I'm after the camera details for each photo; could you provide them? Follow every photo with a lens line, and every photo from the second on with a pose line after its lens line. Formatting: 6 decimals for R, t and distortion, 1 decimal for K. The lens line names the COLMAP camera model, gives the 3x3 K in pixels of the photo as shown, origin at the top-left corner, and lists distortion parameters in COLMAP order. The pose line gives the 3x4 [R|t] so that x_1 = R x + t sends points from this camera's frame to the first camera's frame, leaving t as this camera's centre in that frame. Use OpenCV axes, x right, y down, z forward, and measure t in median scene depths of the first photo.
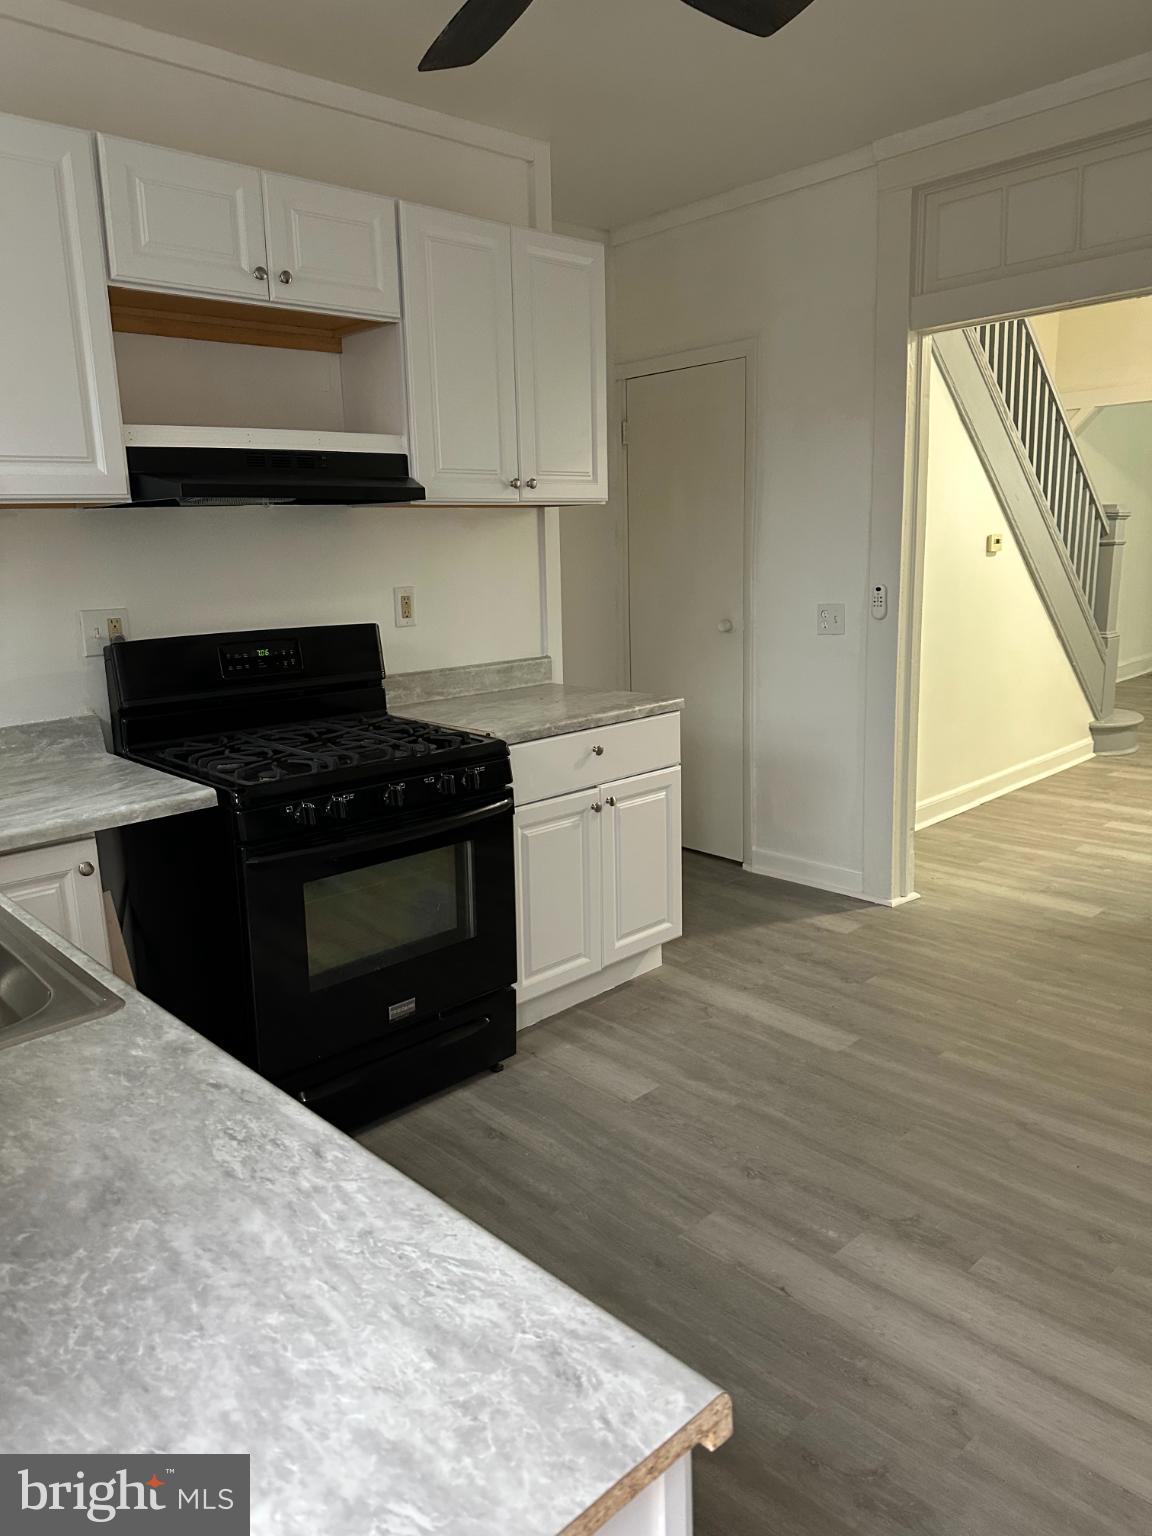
lens RADIAL K [[1068.7, 0, 576.0], [0, 1068.7, 768.0], [0, 0, 1]] dist [0.001780, 0.000395]
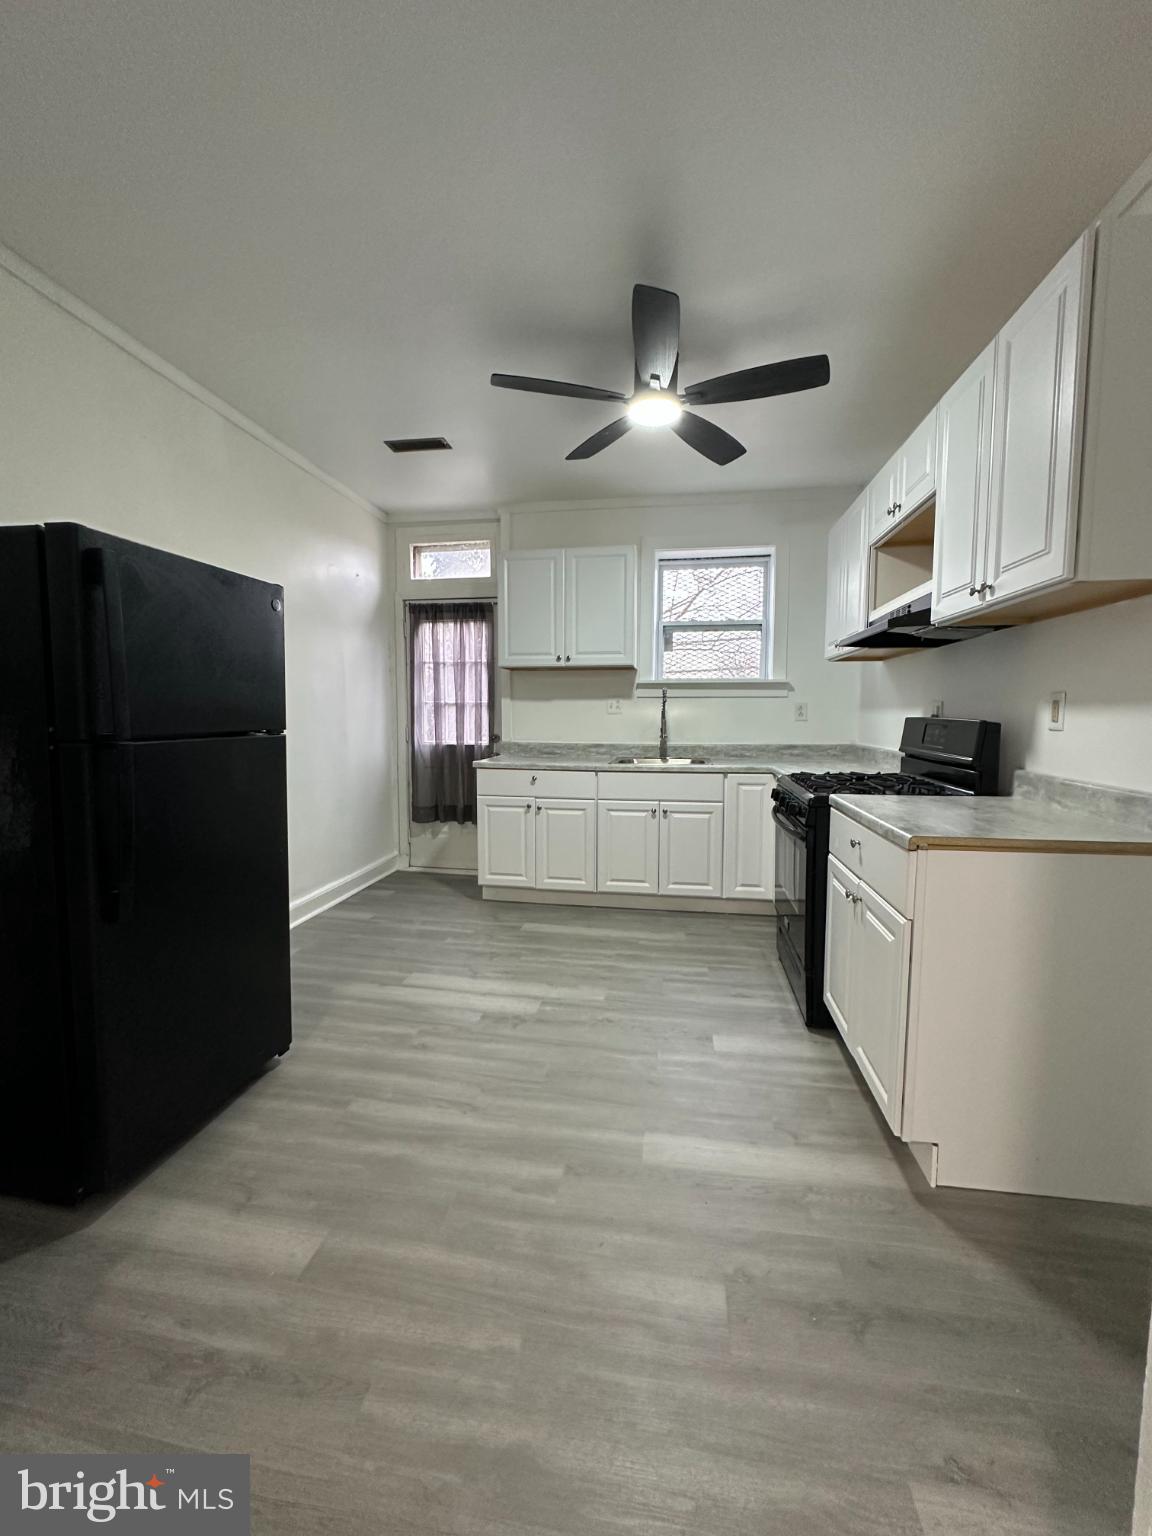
lens RADIAL K [[621.5, 0, 576.0], [0, 621.5, 768.0], [0, 0, 1]] dist [-0.000442, -0.000119]
pose [[-0.796784, 0.080855, -0.598830, 0.713429], [-0.108803, 0.955613, 0.273799, -0.267704], [0.594387, 0.283313, -0.752620, 1.476780]]
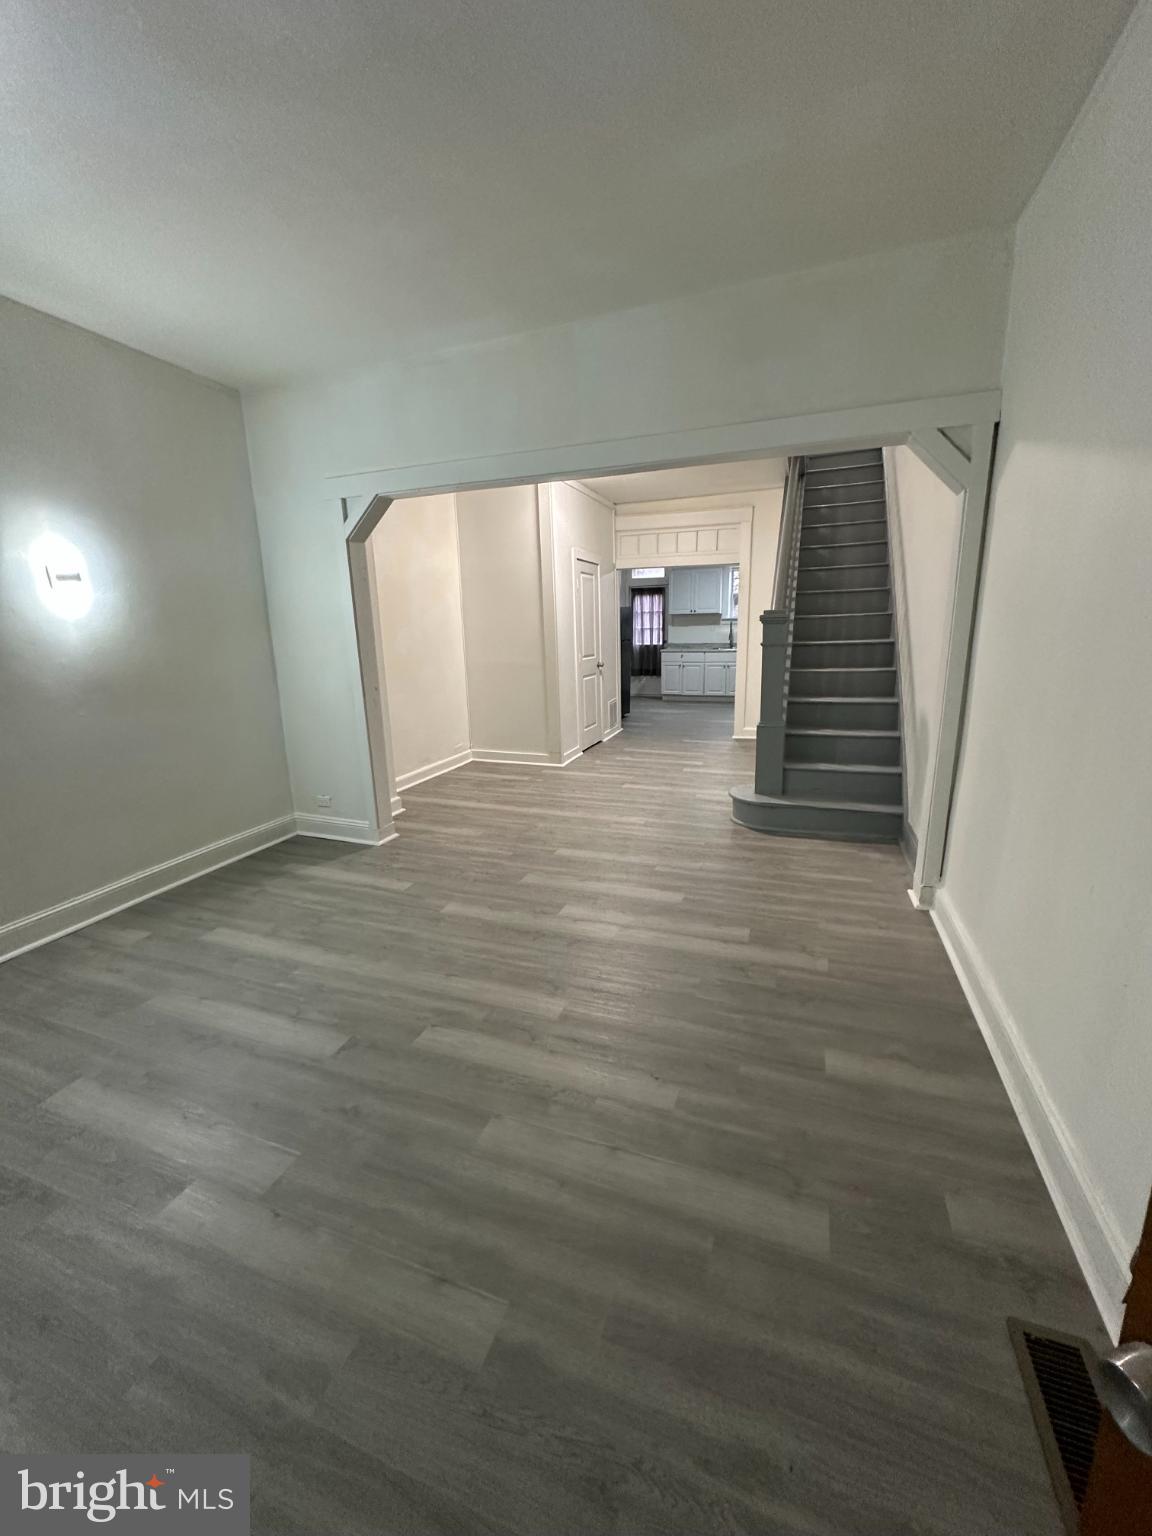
lens RADIAL K [[606.6, 0, 580.6], [0, 606.6, 767.8], [0, 0, 1]] dist [-0.001277, -0.000132]
pose [[-0.894475, 0.153296, -0.420017, 2.364106], [-0.046107, 0.902757, 0.427673, -0.867516], [0.444734, 0.401908, -0.800426, 3.597891]]
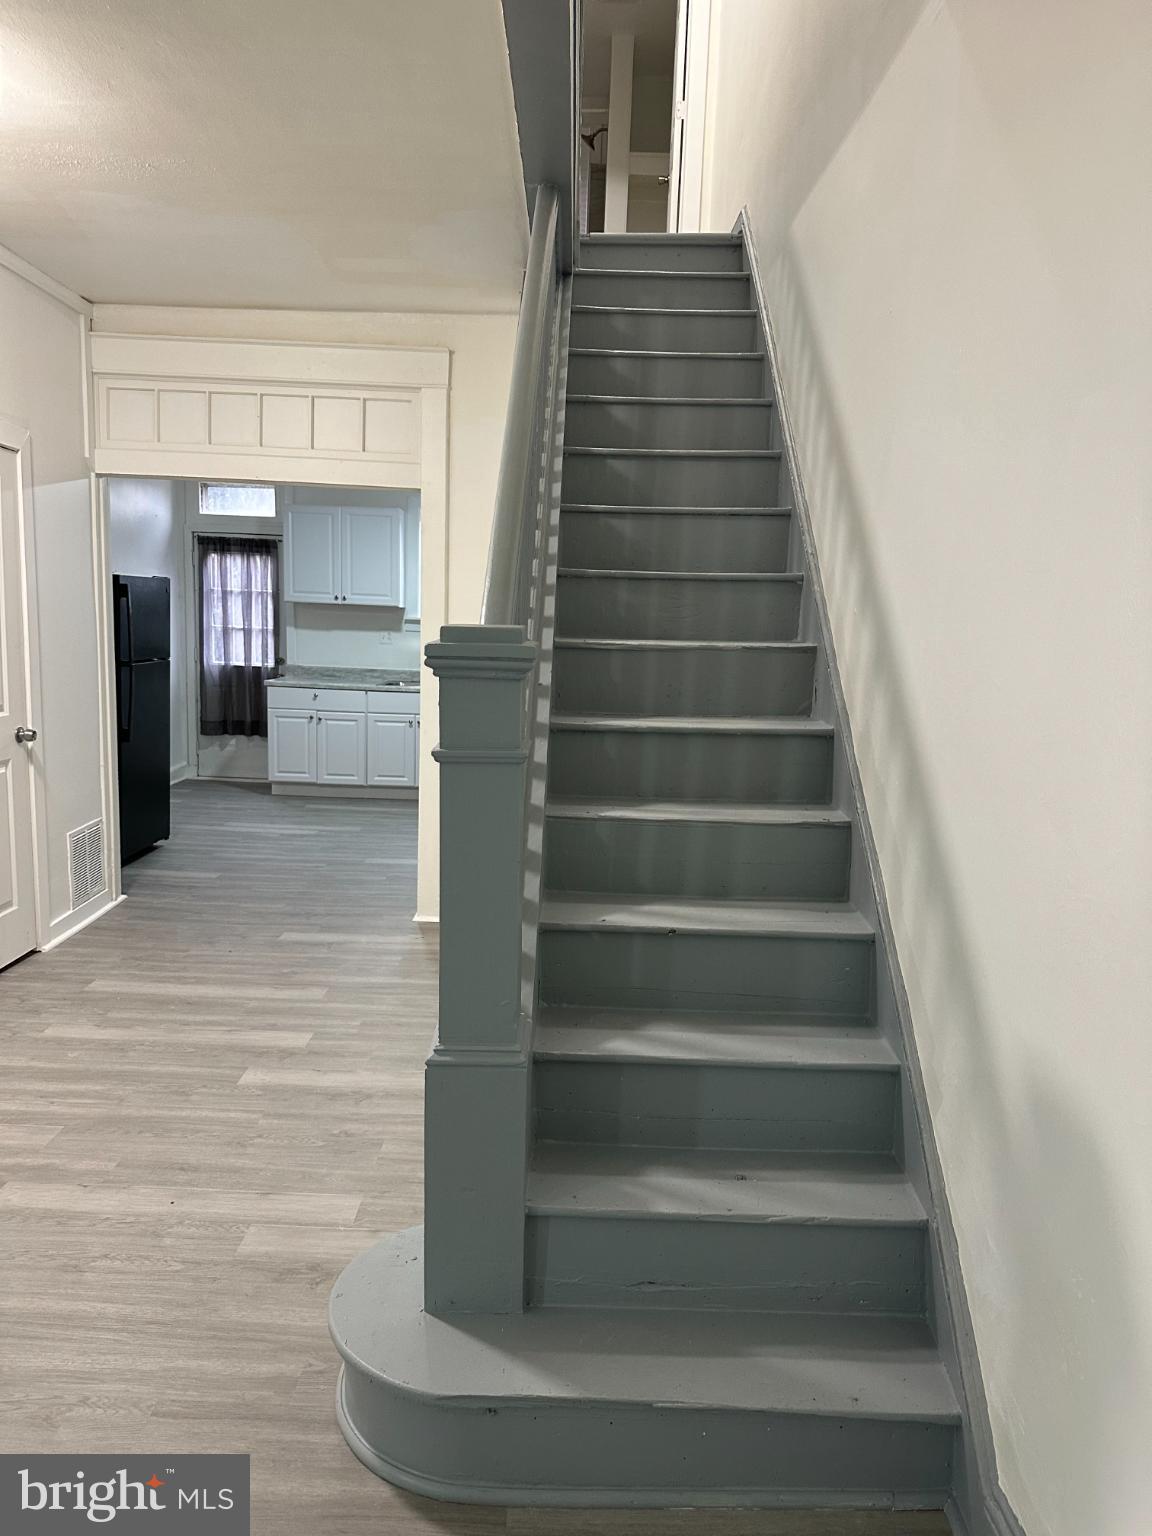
lens RADIAL K [[1067.5, 0, 576.0], [0, 1067.5, 768.0], [0, 0, 1]] dist [0.179052, -0.357911]
pose [[-0.689816, 0.108480, -0.715812, 1.701842], [-0.168075, 0.937703, 0.304078, -0.735023], [0.704205, 0.330068, -0.628610, 2.955420]]
